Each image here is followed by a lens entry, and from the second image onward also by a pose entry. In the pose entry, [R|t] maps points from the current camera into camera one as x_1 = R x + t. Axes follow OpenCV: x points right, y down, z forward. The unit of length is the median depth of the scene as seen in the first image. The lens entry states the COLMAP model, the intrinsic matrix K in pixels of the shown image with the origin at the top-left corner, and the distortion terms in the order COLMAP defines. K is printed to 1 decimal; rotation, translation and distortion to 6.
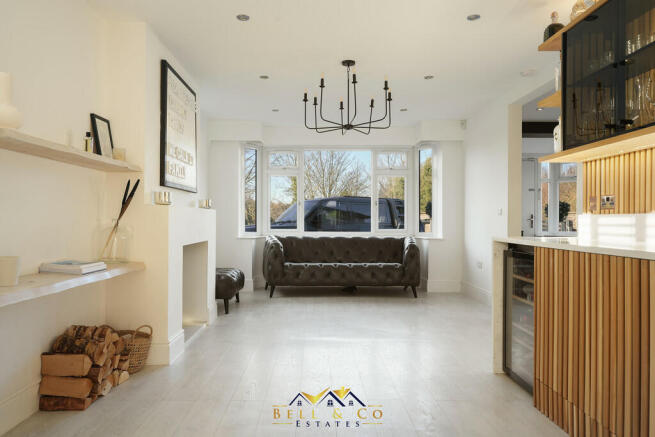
lens RADIAL K [[465.9, 0, 324.7], [0, 465.9, 220.5], [0, 0, 1]] dist [-0.000410, 0.018496]
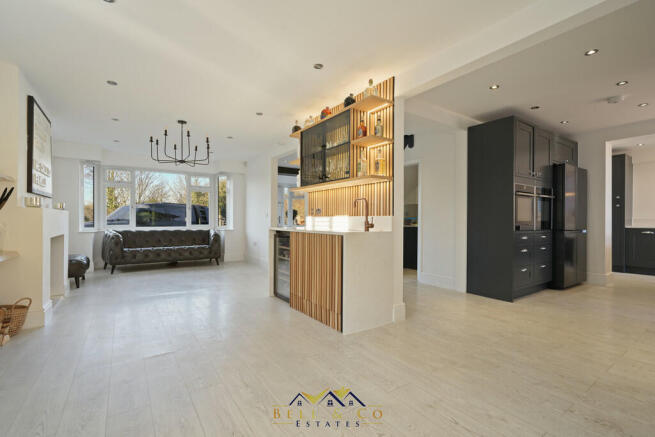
lens RADIAL K [[297.9, 0, 326.1], [0, 297.9, 221.7], [0, 0, 1]] dist [-0.008531, -0.000259]
pose [[0.825729, -0.003793, 0.564054, -0.120920], [-0.001055, 0.999965, 0.008268, -0.000345], [-0.564066, -0.007422, 0.825696, -0.141378]]
